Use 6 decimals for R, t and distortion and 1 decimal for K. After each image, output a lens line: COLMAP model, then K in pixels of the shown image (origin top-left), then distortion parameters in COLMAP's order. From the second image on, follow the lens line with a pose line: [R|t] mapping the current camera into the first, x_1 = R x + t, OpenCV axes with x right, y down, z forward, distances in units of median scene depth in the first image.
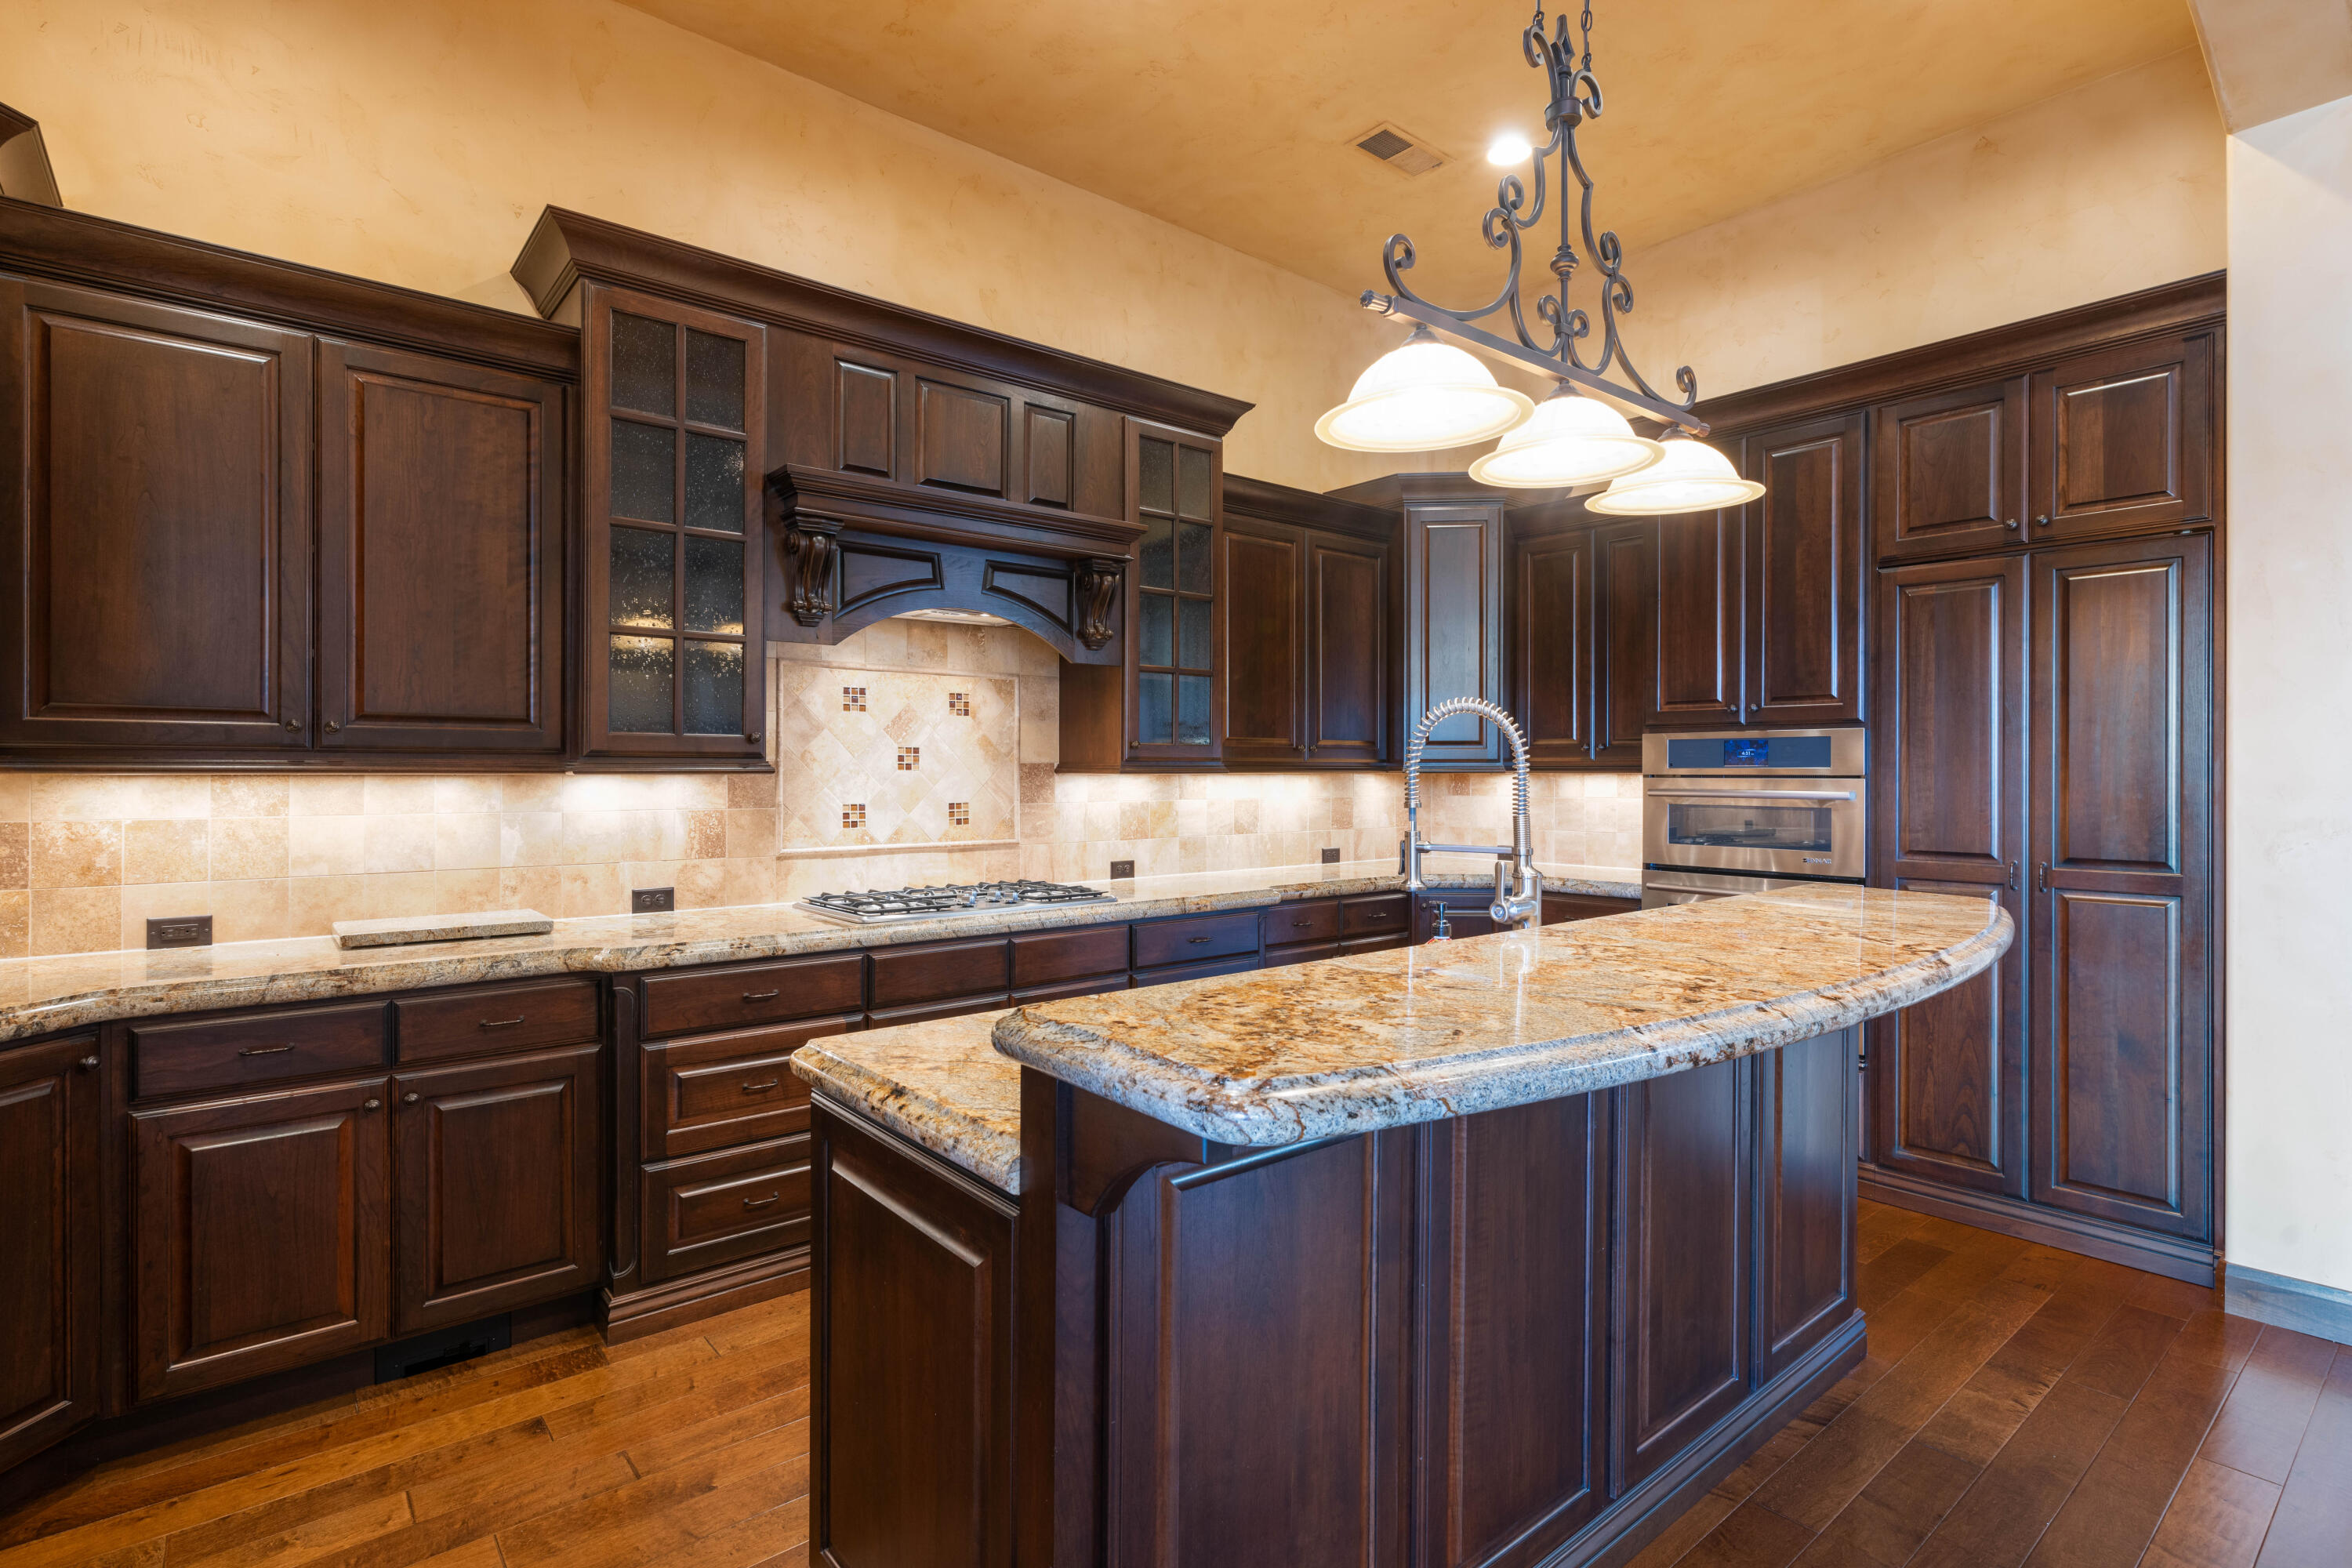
lens RADIAL K [[1137.4, 0, 1201.3], [0, 1137.4, 773.1], [0, 0, 1]] dist [-0.000210, 0.001921]
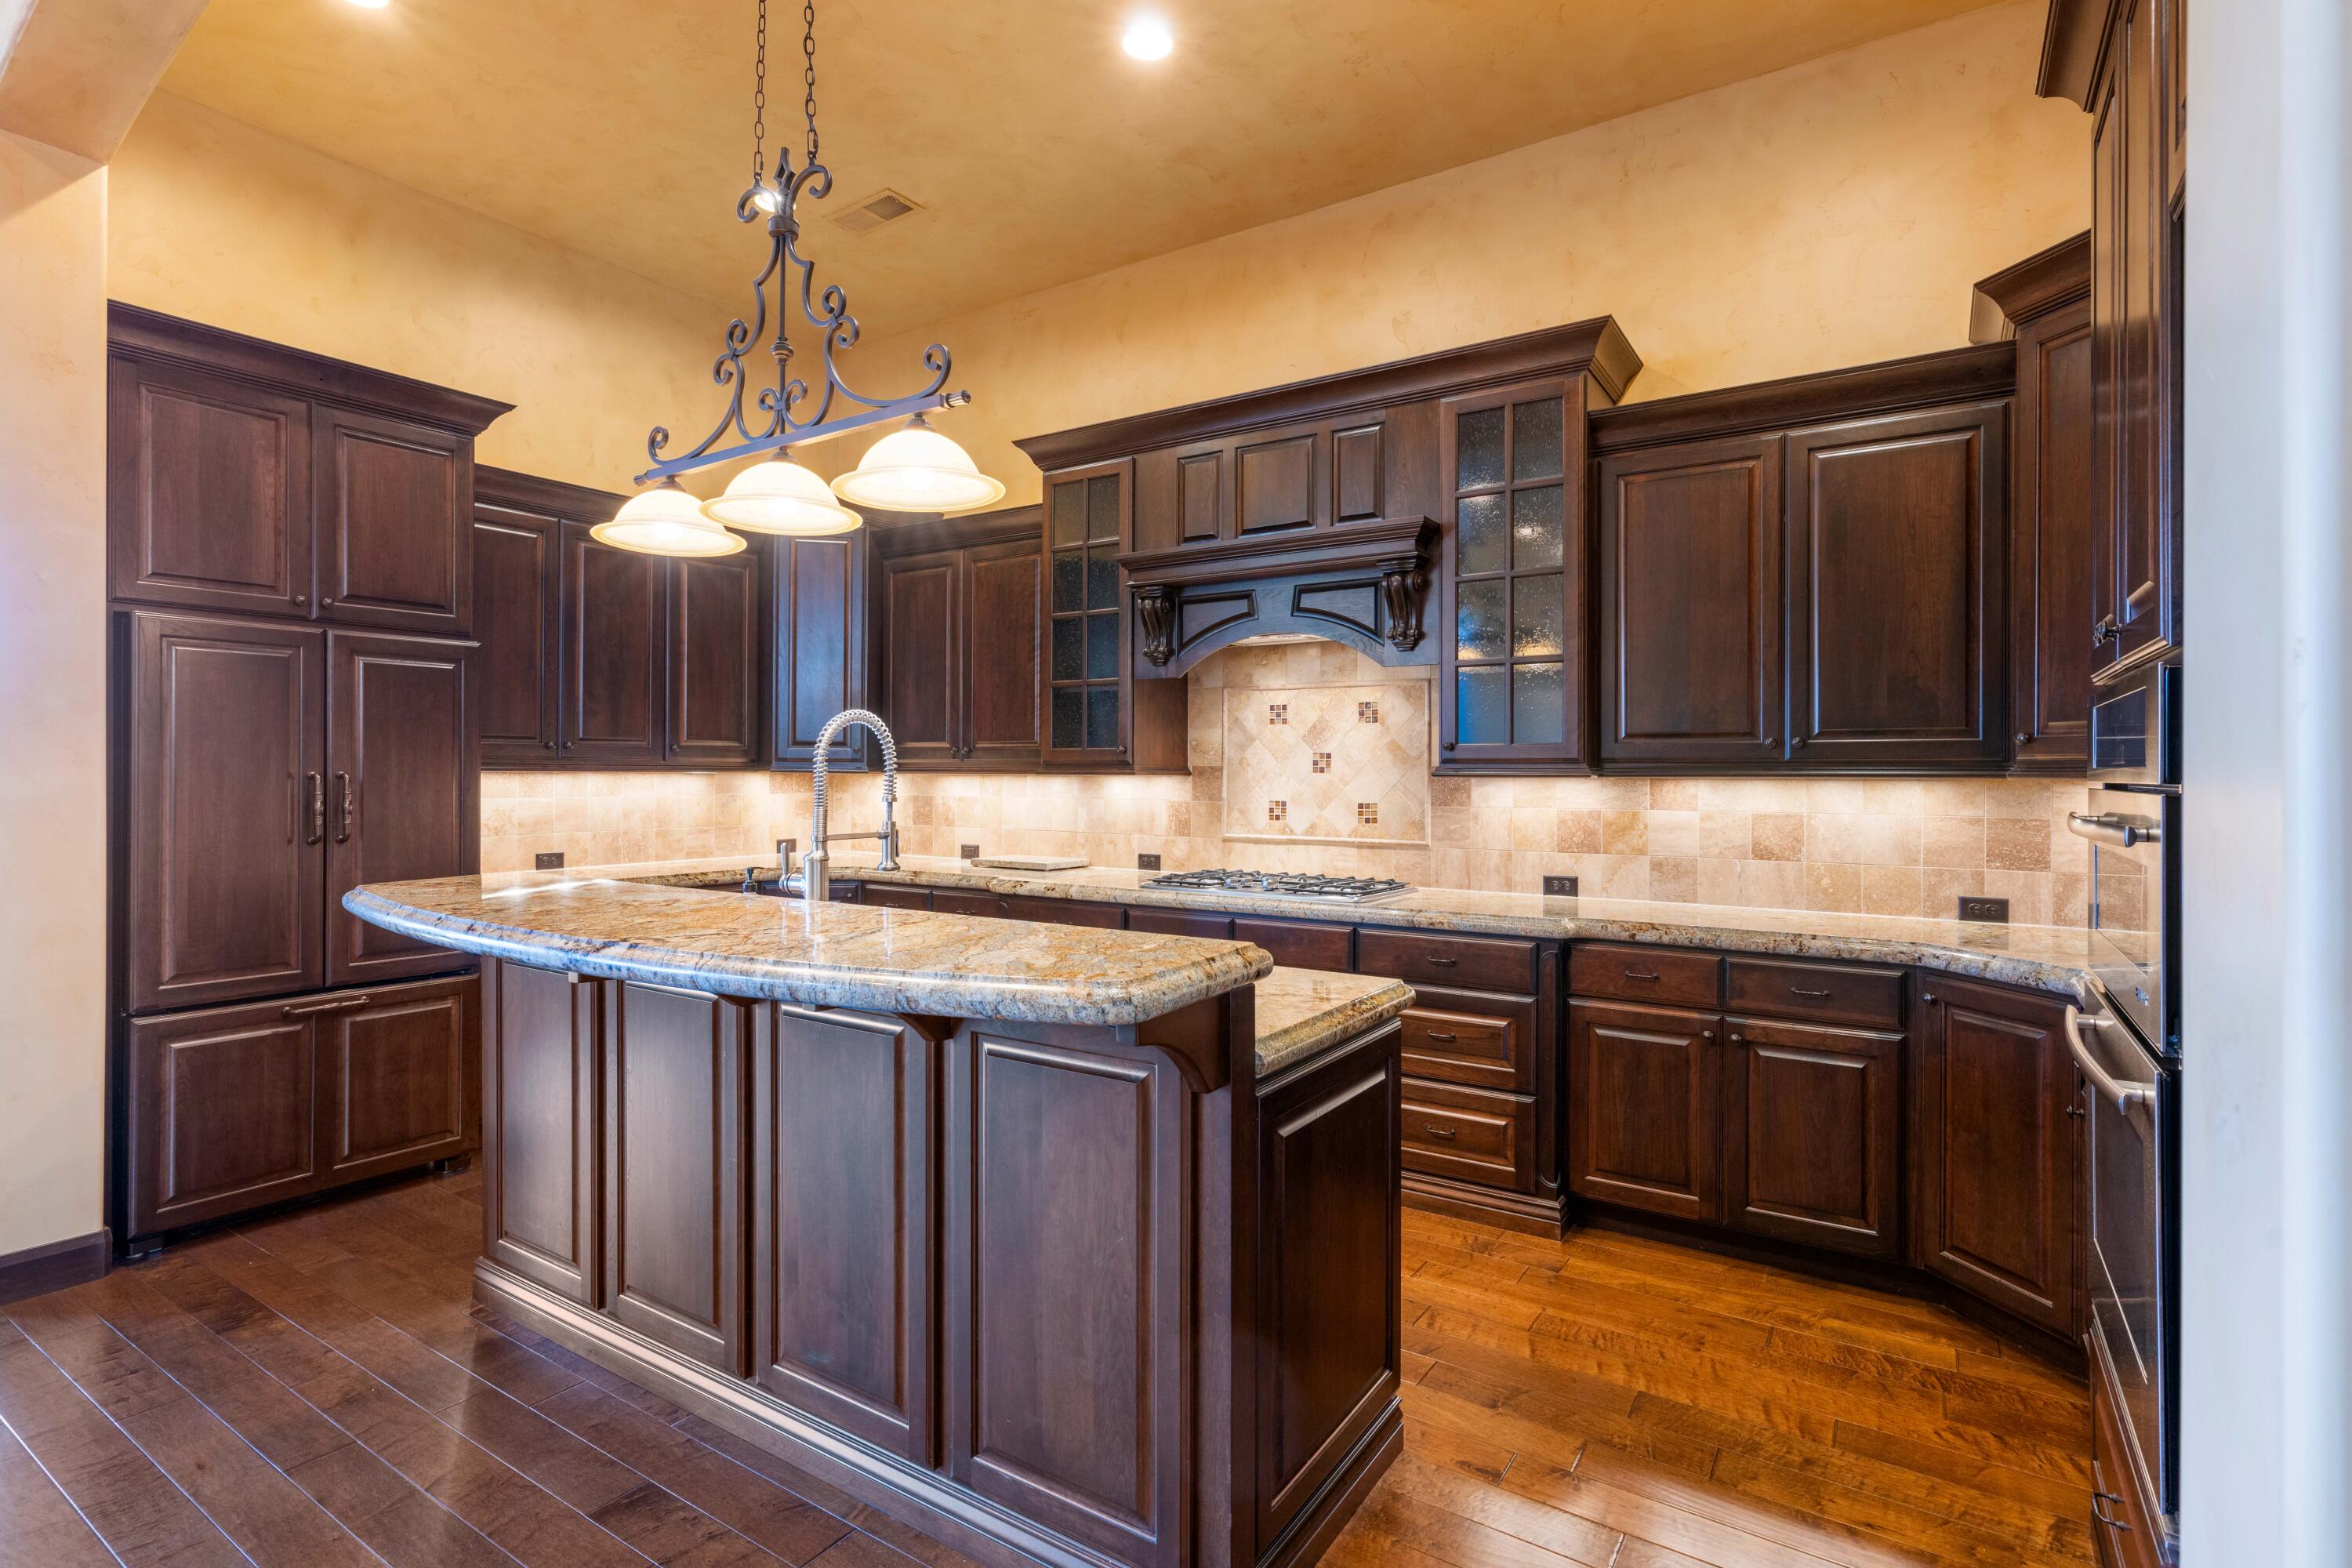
lens RADIAL K [[1137.4, 0, 1199.0], [0, 1137.4, 776.9], [0, 0, 1]] dist [-0.000210, 0.001921]
pose [[0.290345, 0.000761, -0.956922, 0.809875], [-0.005949, 0.999982, -0.001009, 0.003124], [0.956904, 0.005986, 0.290344, 0.552614]]
